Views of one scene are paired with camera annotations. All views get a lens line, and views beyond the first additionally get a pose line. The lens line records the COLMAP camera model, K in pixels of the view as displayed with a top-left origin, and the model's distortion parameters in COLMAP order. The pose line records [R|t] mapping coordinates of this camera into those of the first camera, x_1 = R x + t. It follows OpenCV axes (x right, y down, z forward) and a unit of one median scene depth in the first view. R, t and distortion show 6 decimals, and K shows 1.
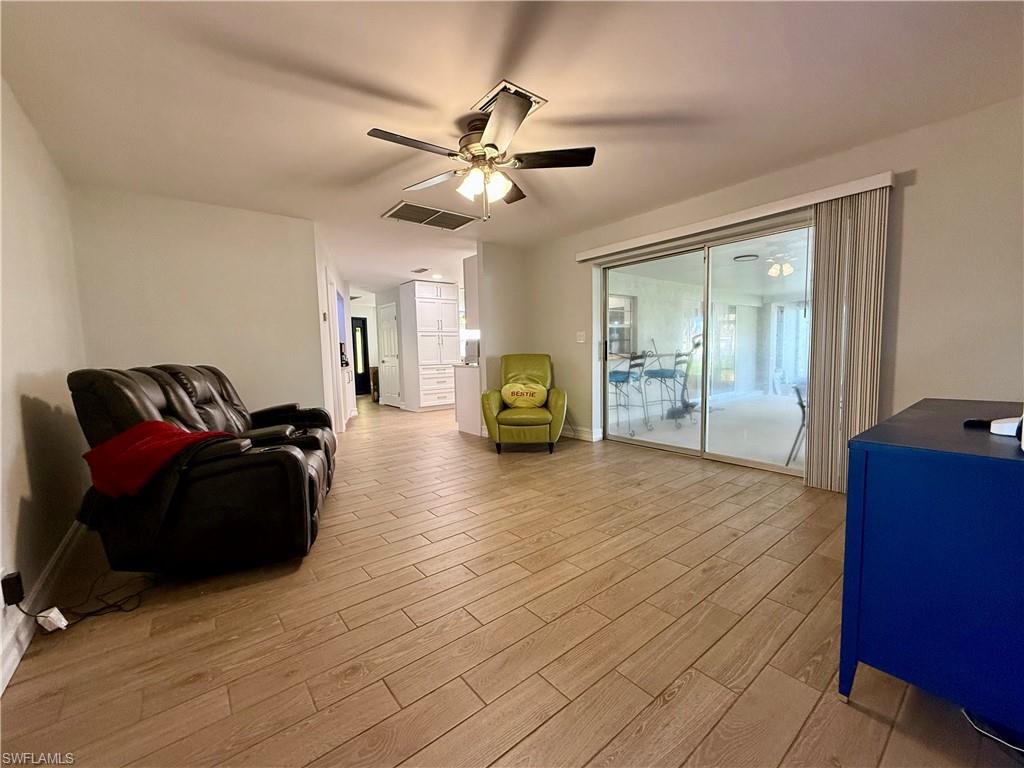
lens RADIAL K [[410.0, 0, 509.9], [0, 410.0, 385.7], [0, 0, 1]] dist [0.003106, 0.000418]
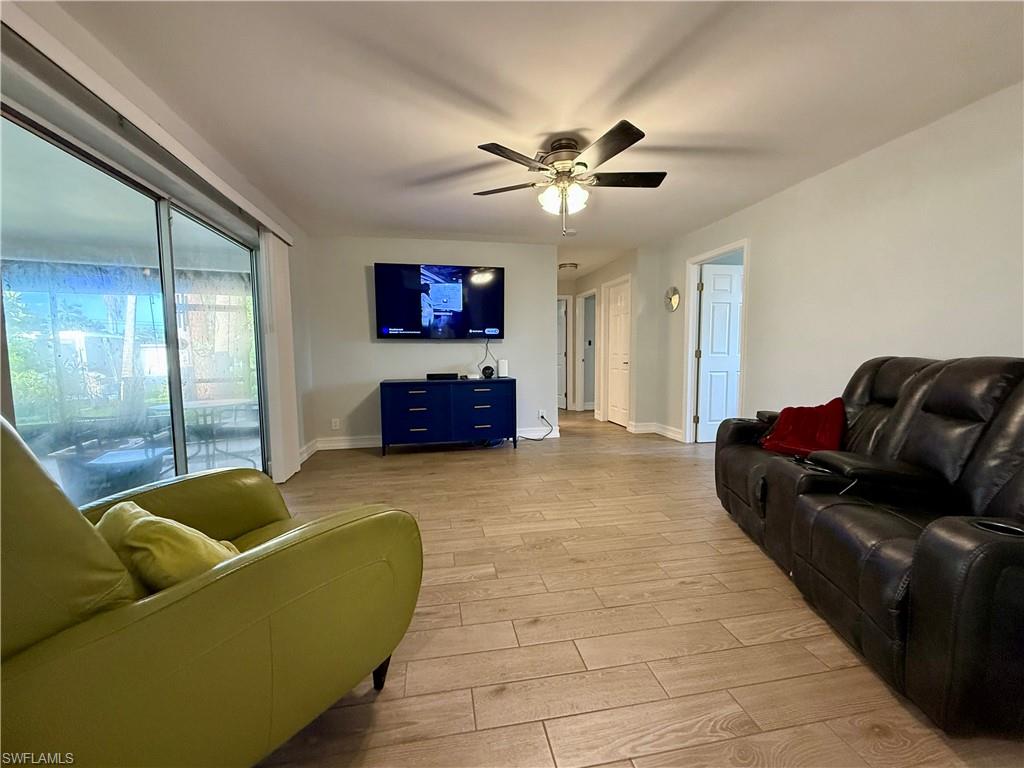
lens RADIAL K [[410.0, 0, 512.0], [0, 410.0, 385.3], [0, 0, 1]] dist [0.003106, 0.000418]
pose [[-0.877138, 0.003617, 0.480224, -0.381599], [0.075828, 0.988471, 0.131057, -0.126177], [-0.474213, 0.151370, -0.867300, 1.712385]]
